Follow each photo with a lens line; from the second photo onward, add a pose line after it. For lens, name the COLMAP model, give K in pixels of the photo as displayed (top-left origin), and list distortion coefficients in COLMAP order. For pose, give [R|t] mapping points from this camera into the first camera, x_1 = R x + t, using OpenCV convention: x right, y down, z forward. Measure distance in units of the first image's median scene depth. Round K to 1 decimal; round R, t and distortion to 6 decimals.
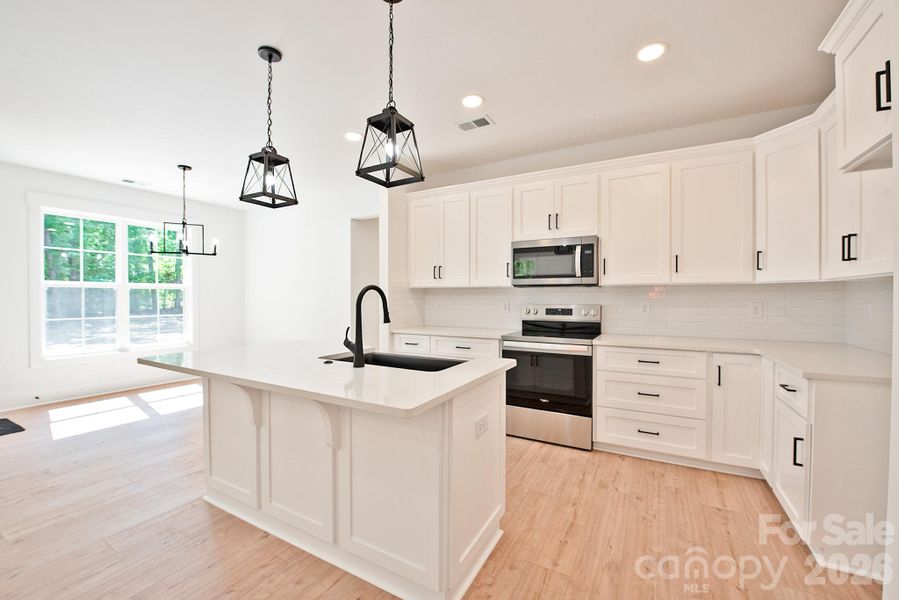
lens RADIAL K [[358.8, 0, 451.9], [0, 358.8, 298.1], [0, 0, 1]] dist [-0.000112, -0.000044]
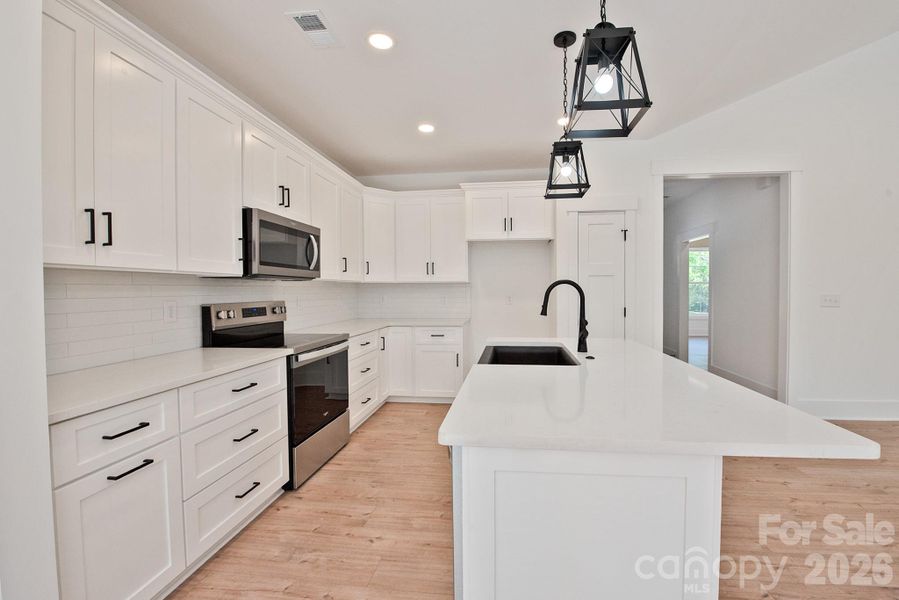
lens RADIAL K [[367.4, 0, 459.5], [0, 367.4, 298.9], [0, 0, 1]] dist [-0.019554, -0.000047]
pose [[-0.355325, -0.015429, 0.934615, -0.652598], [0.010187, 0.999740, 0.020377, -0.000373], [-0.934687, 0.016761, -0.355076, 0.992968]]
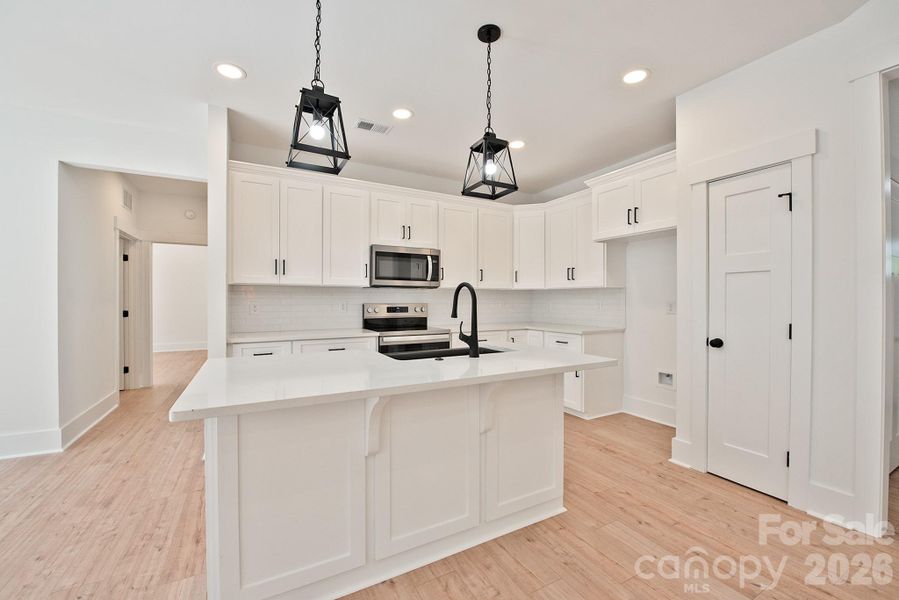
lens RADIAL K [[364.6, 0, 444.1], [0, 364.6, 298.2], [0, 0, 1]] dist [0.000066, -0.000051]
pose [[0.548690, 0.006580, 0.836000, -0.688670], [0.001042, 0.999963, -0.008555, 0.012939], [-0.836025, 0.005565, 0.548663, 0.261952]]
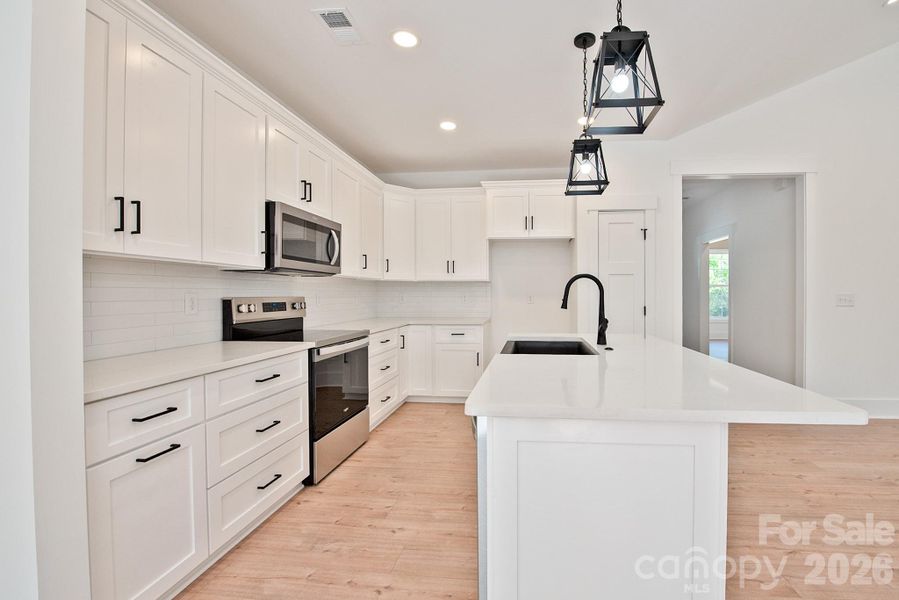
lens RADIAL K [[376.5, 0, 487.6], [0, 376.5, 297.7], [0, 0, 1]] dist [-0.019459, -0.000295]
pose [[-0.377582, -0.005250, 0.925961, -0.675794], [0.006176, 0.999947, 0.008188, 0.017373], [-0.925956, 0.008810, -0.377529, 1.007784]]
